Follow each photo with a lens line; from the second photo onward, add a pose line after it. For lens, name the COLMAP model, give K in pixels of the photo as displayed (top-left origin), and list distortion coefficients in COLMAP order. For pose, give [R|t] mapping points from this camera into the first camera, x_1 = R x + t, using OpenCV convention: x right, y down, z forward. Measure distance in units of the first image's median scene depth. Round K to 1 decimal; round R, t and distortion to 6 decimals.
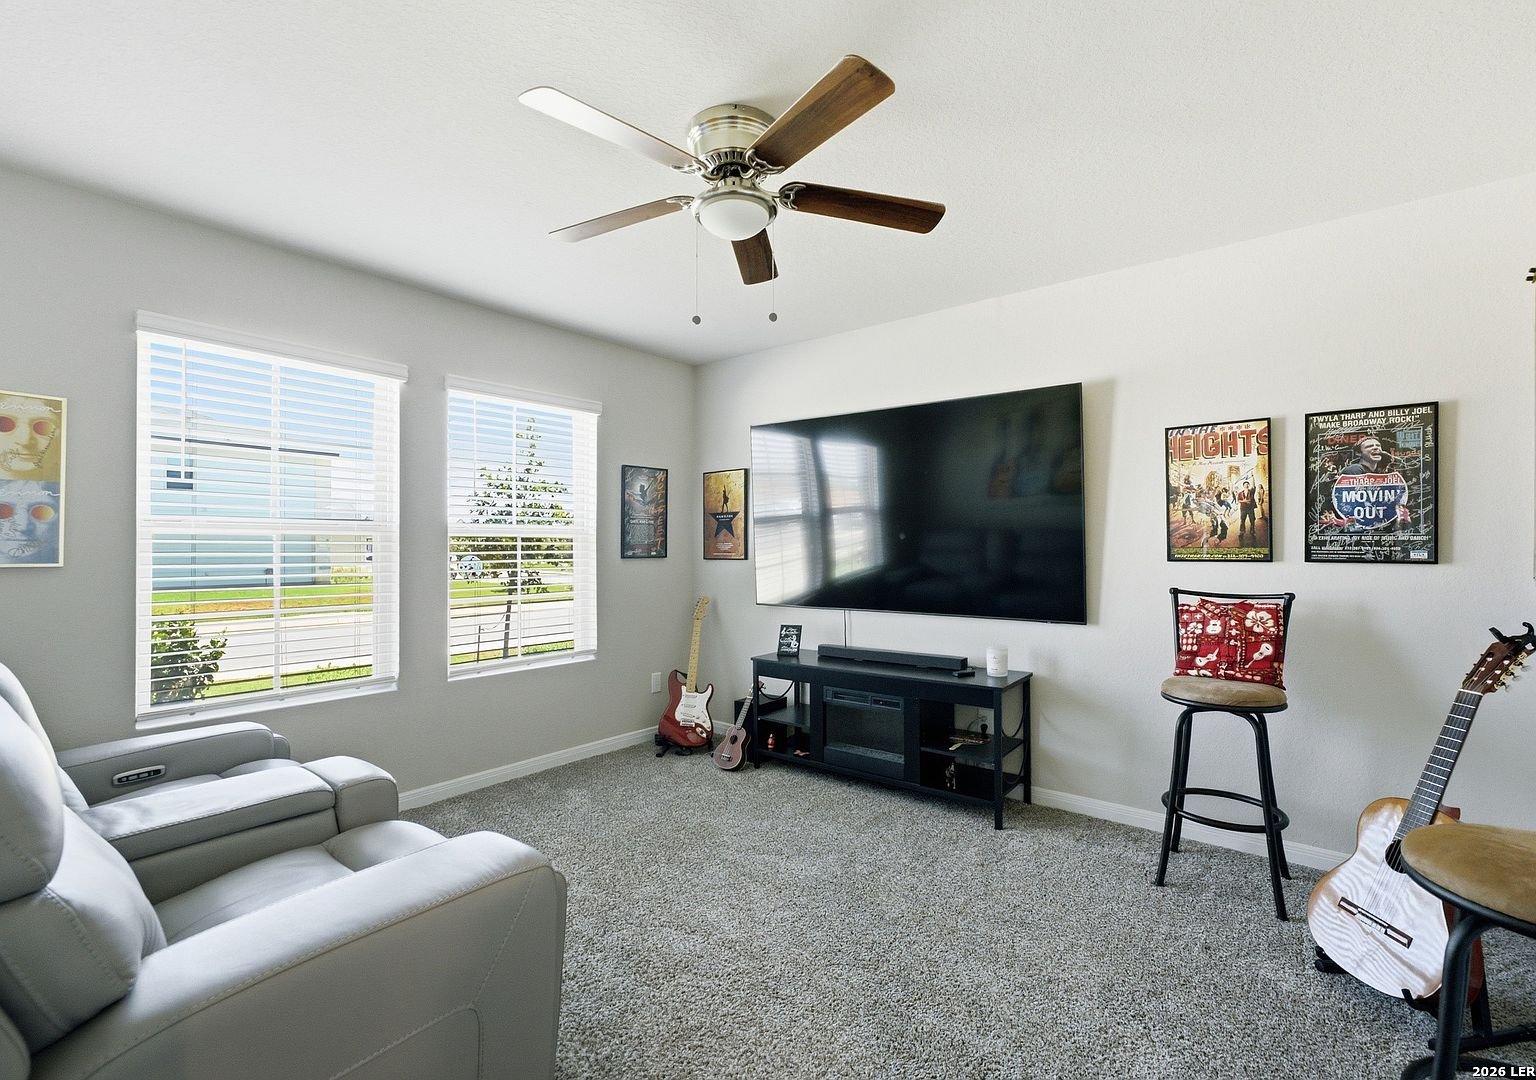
lens RADIAL K [[661.0, 0, 768.0], [0, 661.0, 540.0], [0, 0, 1]] dist [0.000199, 0.000026]
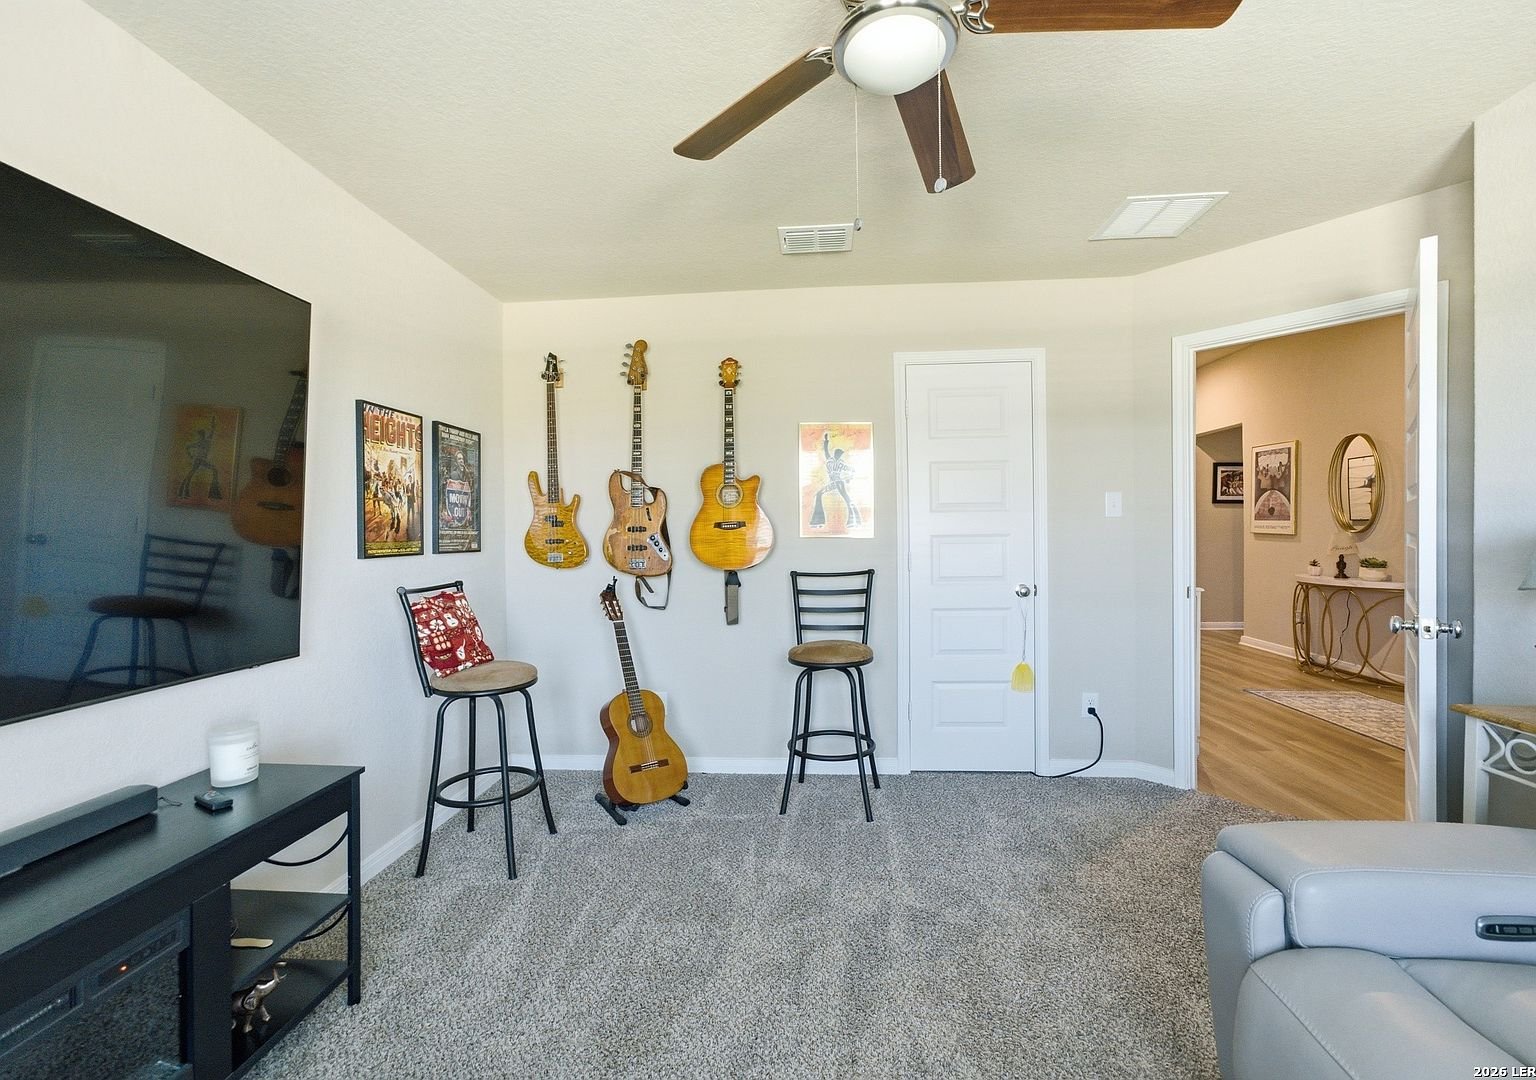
lens RADIAL K [[641.6, 0, 768.0], [0, 641.6, 540.0], [0, 0, 1]] dist [0.000128, 0.000007]
pose [[-0.572814, -0.005683, 0.819666, -0.375532], [0.003451, 0.999950, 0.009344, 0.002443], [-0.819678, 0.008181, -0.572766, 1.092730]]
